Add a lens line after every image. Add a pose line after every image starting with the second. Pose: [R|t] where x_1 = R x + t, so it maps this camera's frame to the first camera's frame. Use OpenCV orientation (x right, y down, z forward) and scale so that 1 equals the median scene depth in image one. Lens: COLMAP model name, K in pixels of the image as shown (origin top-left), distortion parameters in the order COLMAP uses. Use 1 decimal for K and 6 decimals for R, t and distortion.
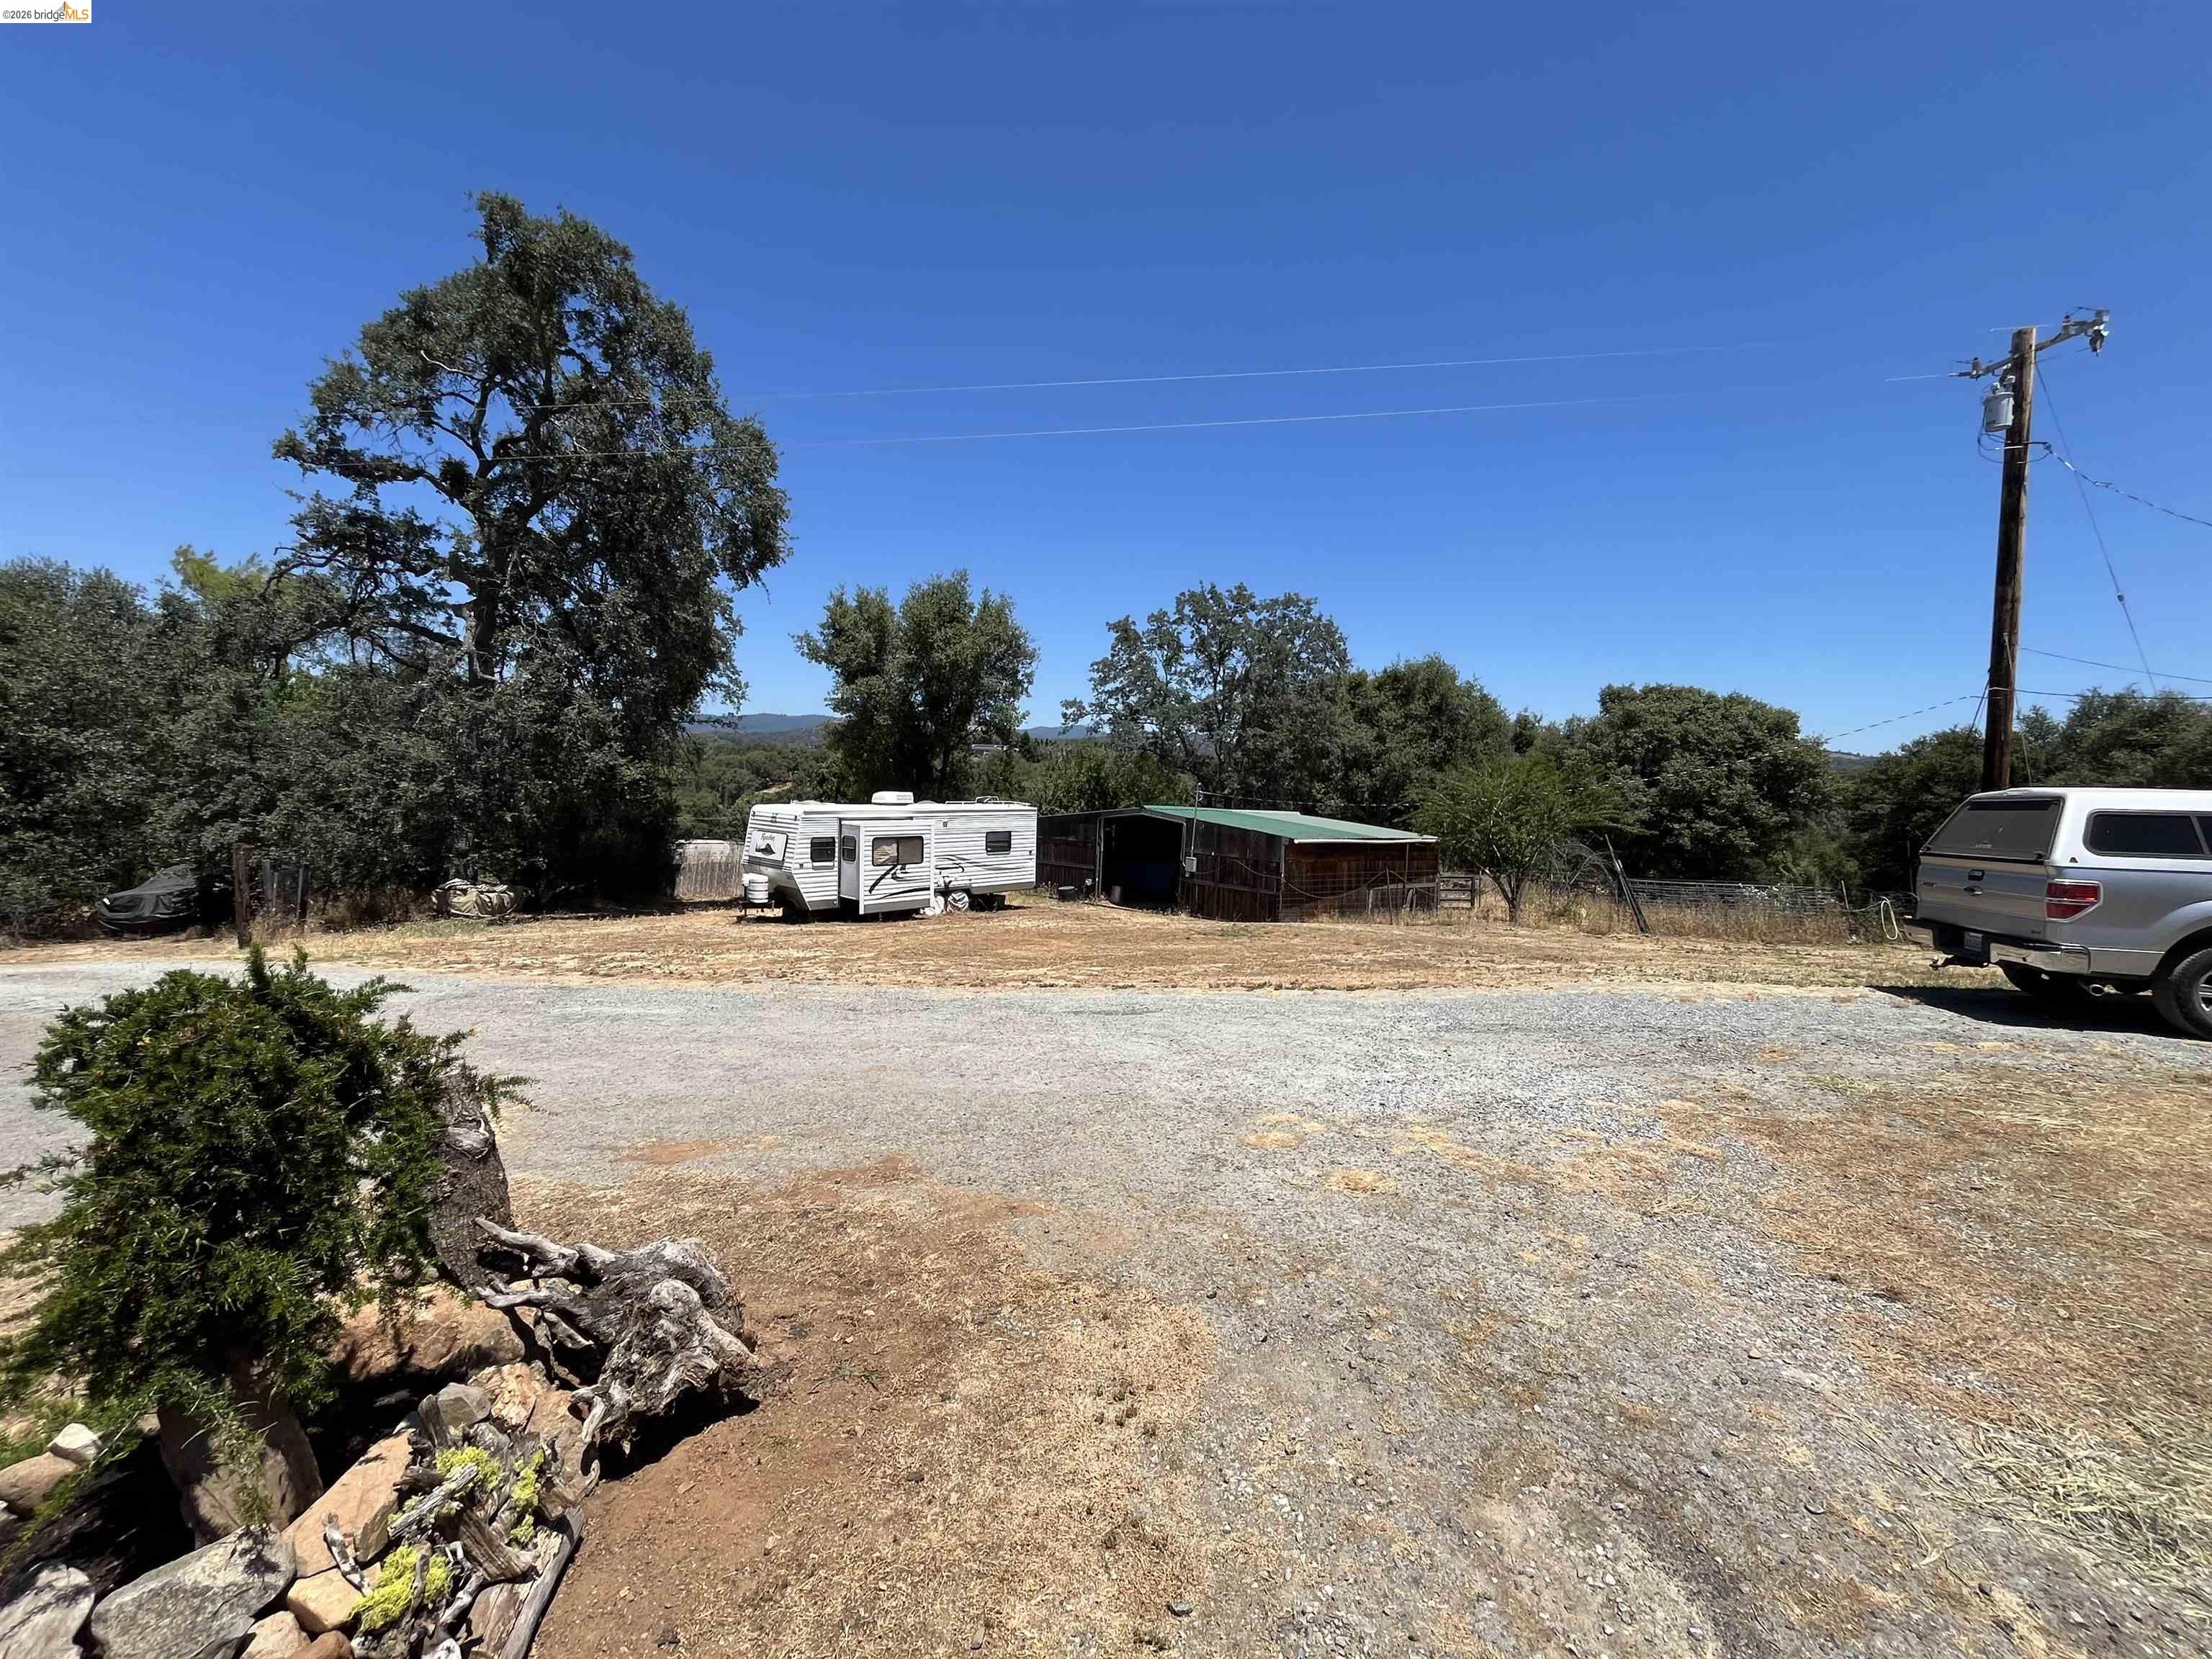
lens RADIAL K [[897.3, 0, 1105.7], [0, 897.3, 817.8], [0, 0, 1]] dist [-0.002393, 0.000441]
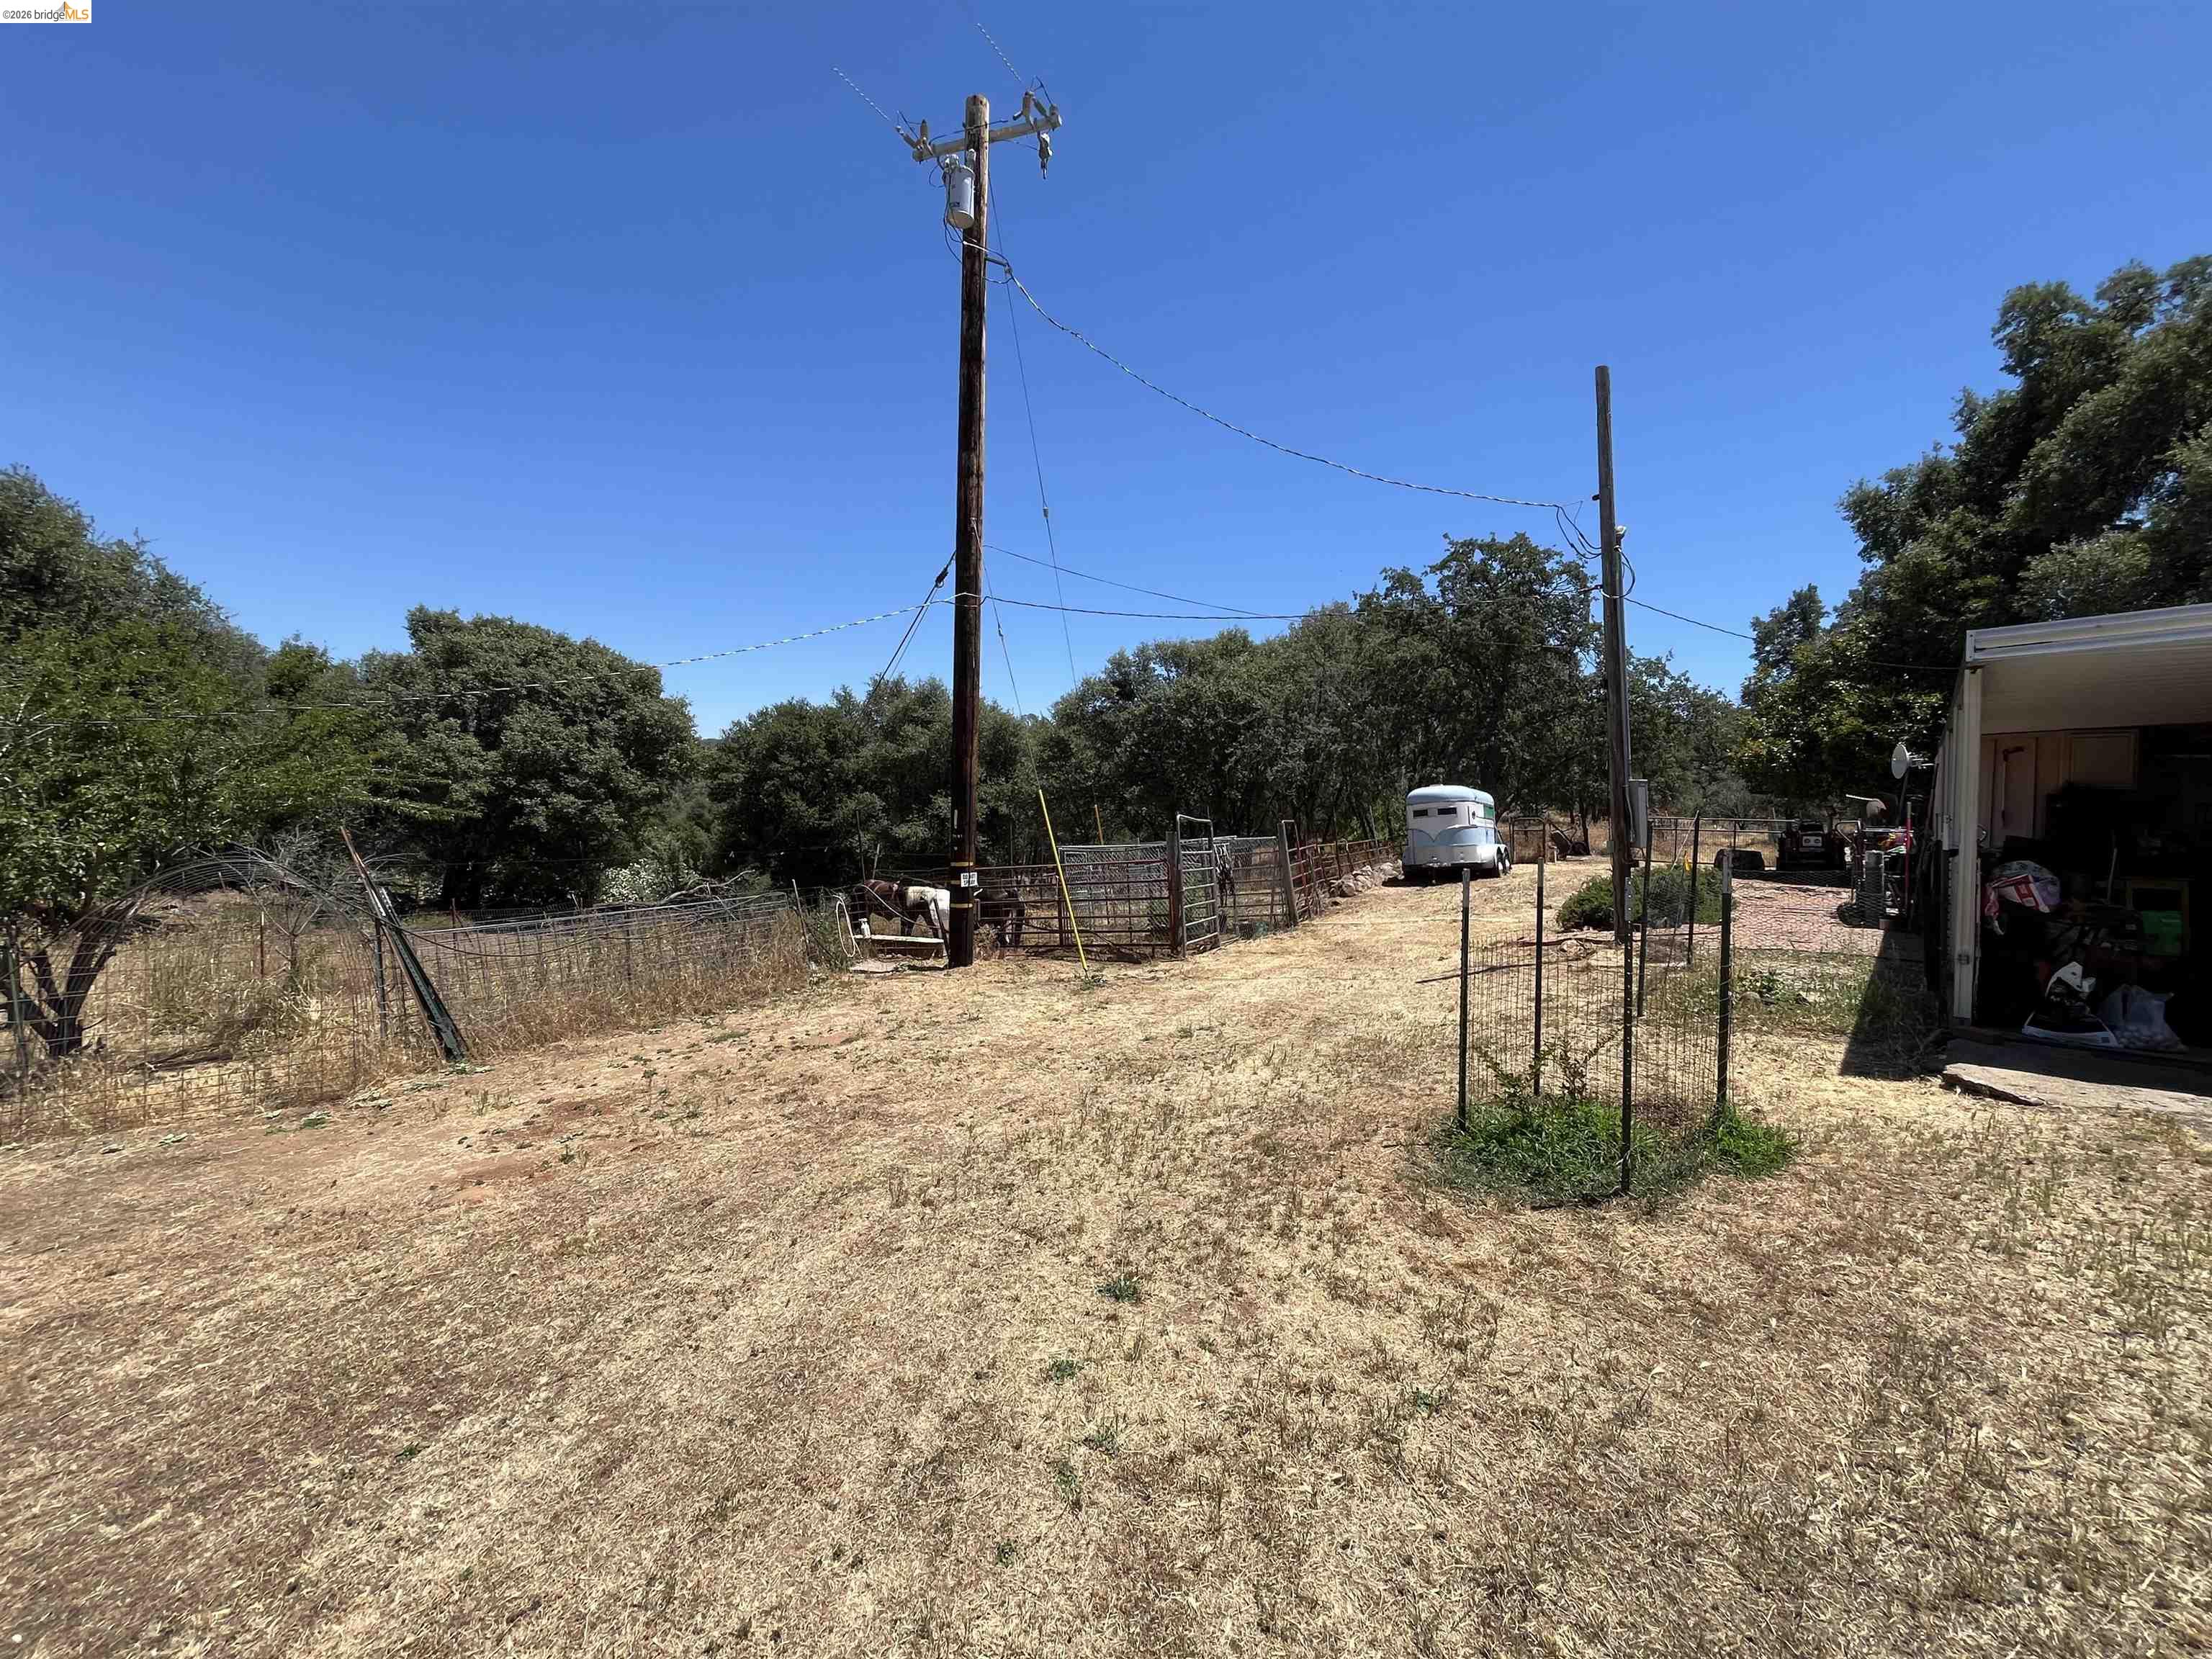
lens RADIAL K [[897.3, 0, 1114.5], [0, 897.3, 816.9], [0, 0, 1]] dist [-0.002393, 0.000441]
pose [[0.412120, -0.046122, 0.909961, 0.151614], [0.022884, 0.998927, 0.040267, 0.002766], [-0.910842, 0.004229, 0.412734, 0.235779]]
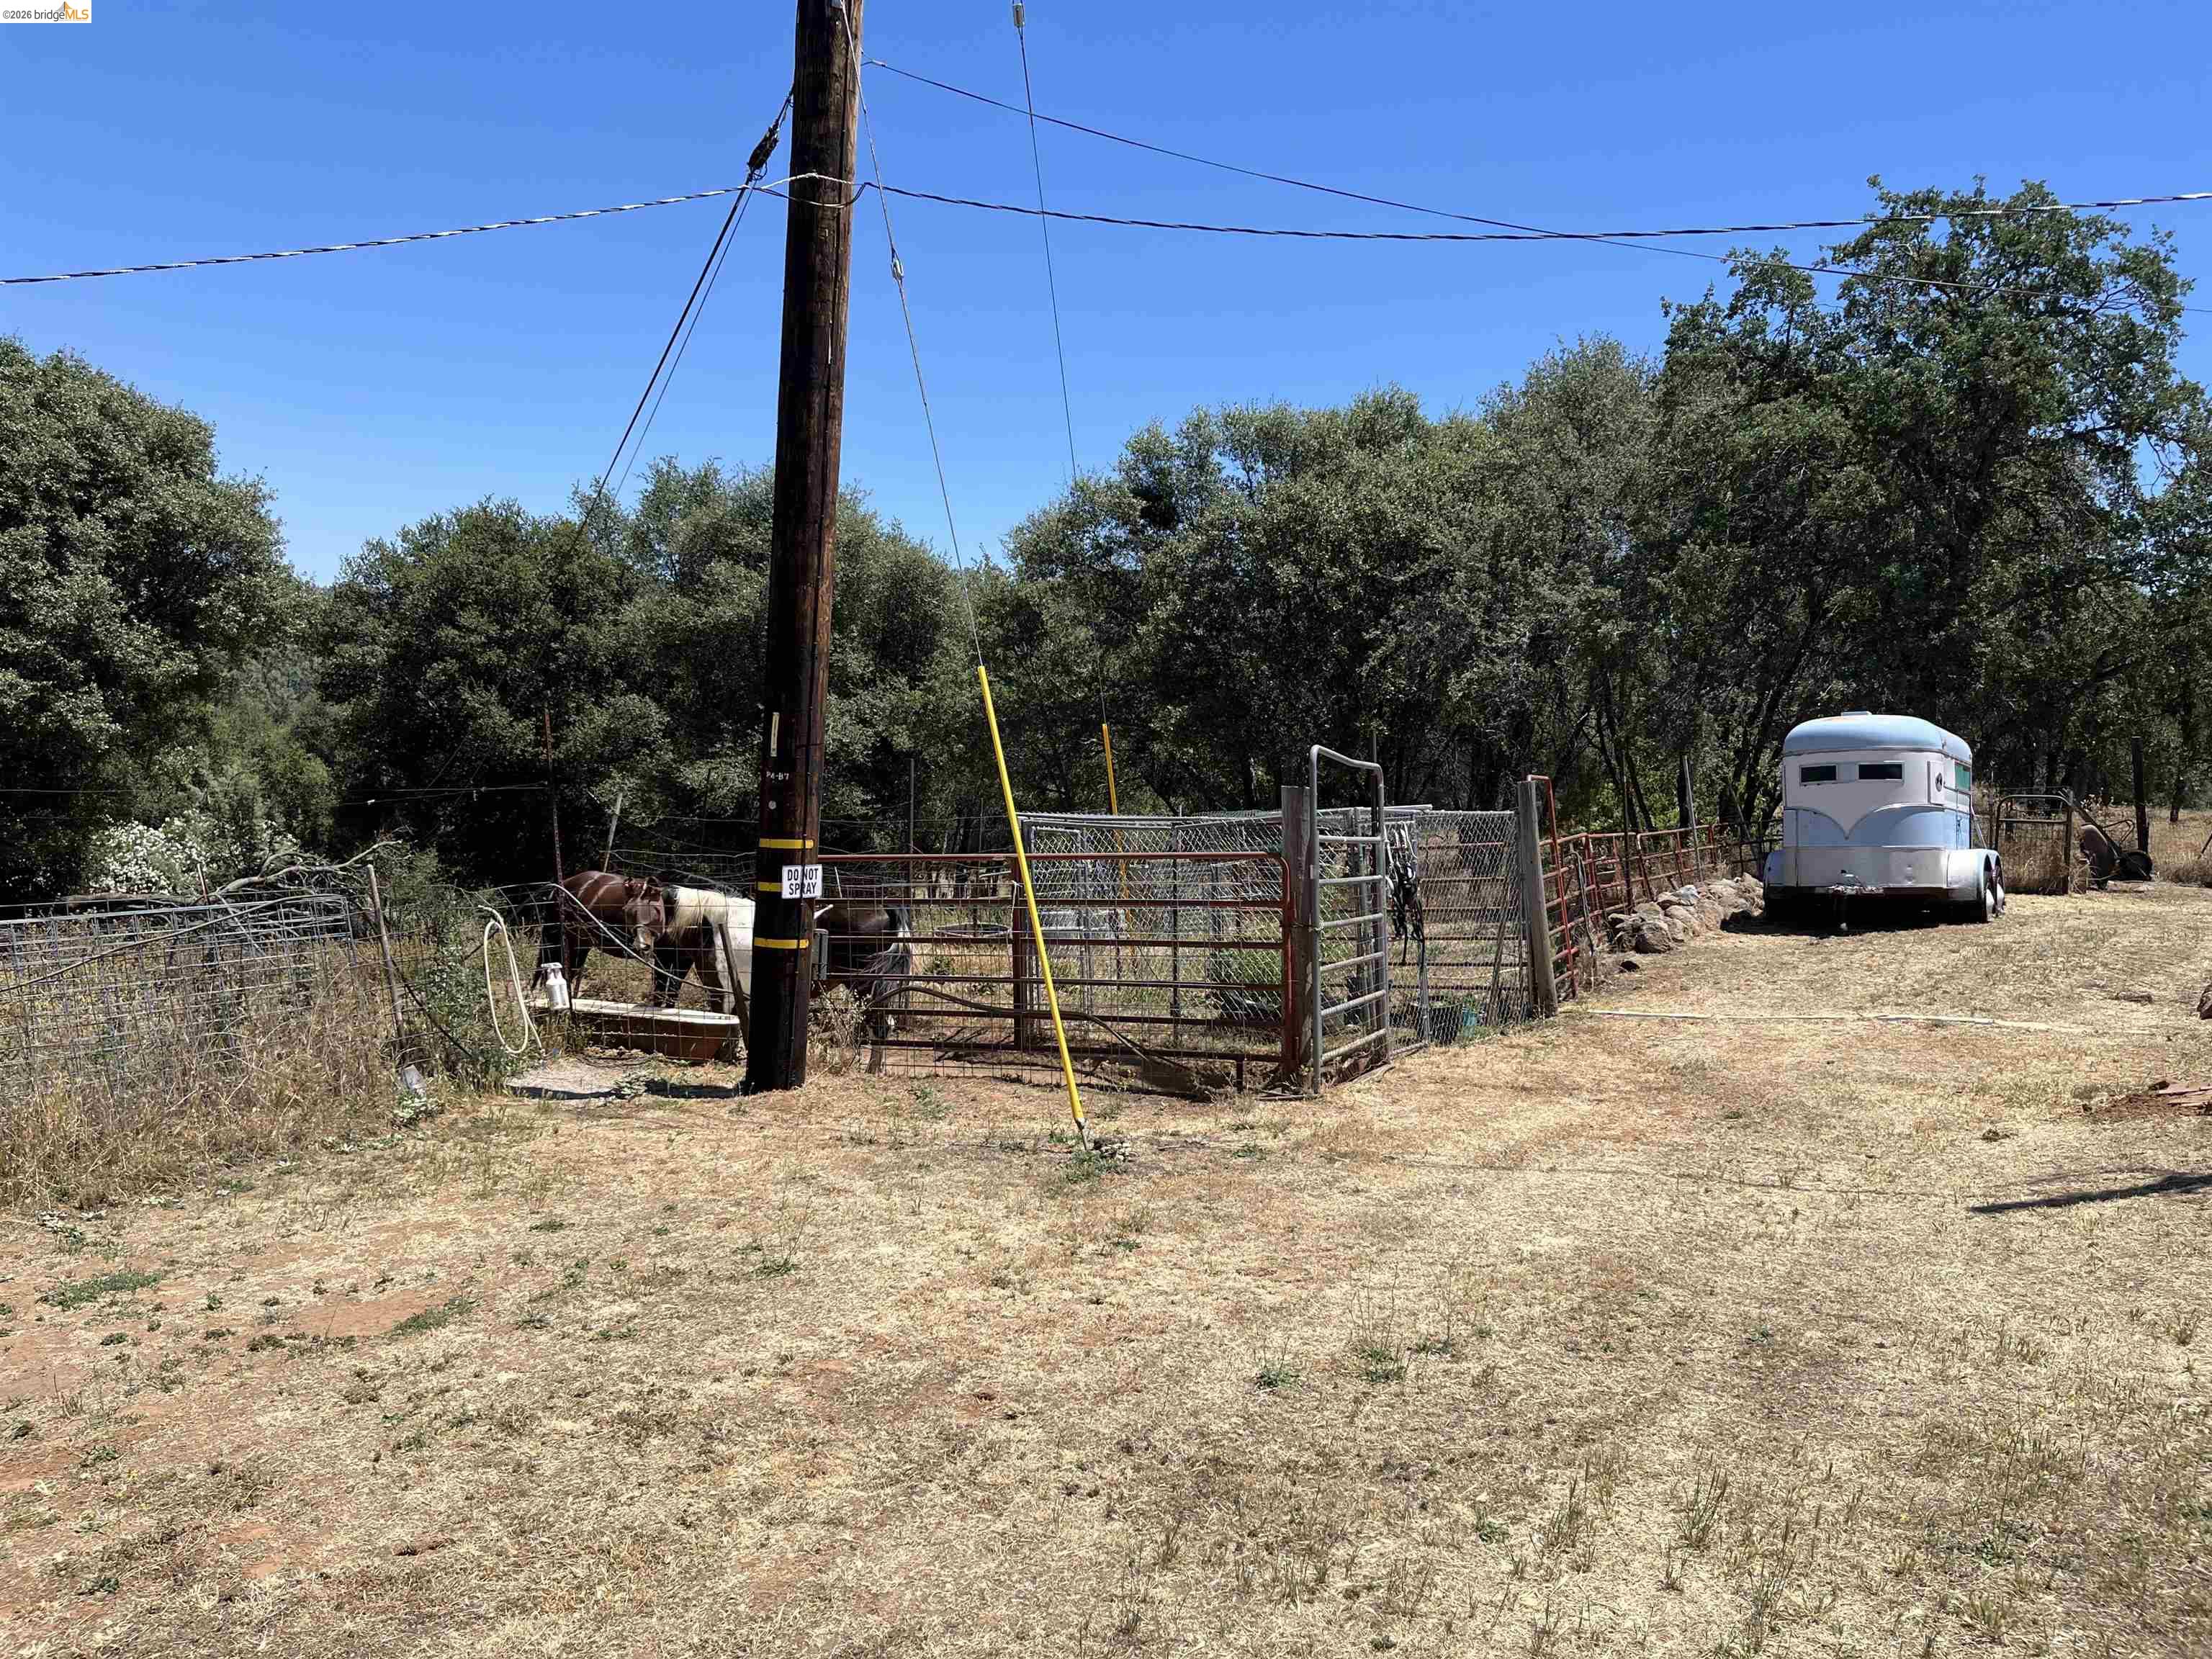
lens RADIAL K [[1672.8, 0, 1101.4], [0, 1672.8, 825.6], [0, 0, 1]] dist [0.064685, -0.083211]
pose [[0.421667, -0.059442, 0.904800, 0.210269], [-0.017412, 0.997134, 0.073623, 0.008975], [-0.906584, -0.046799, 0.419423, 0.268627]]
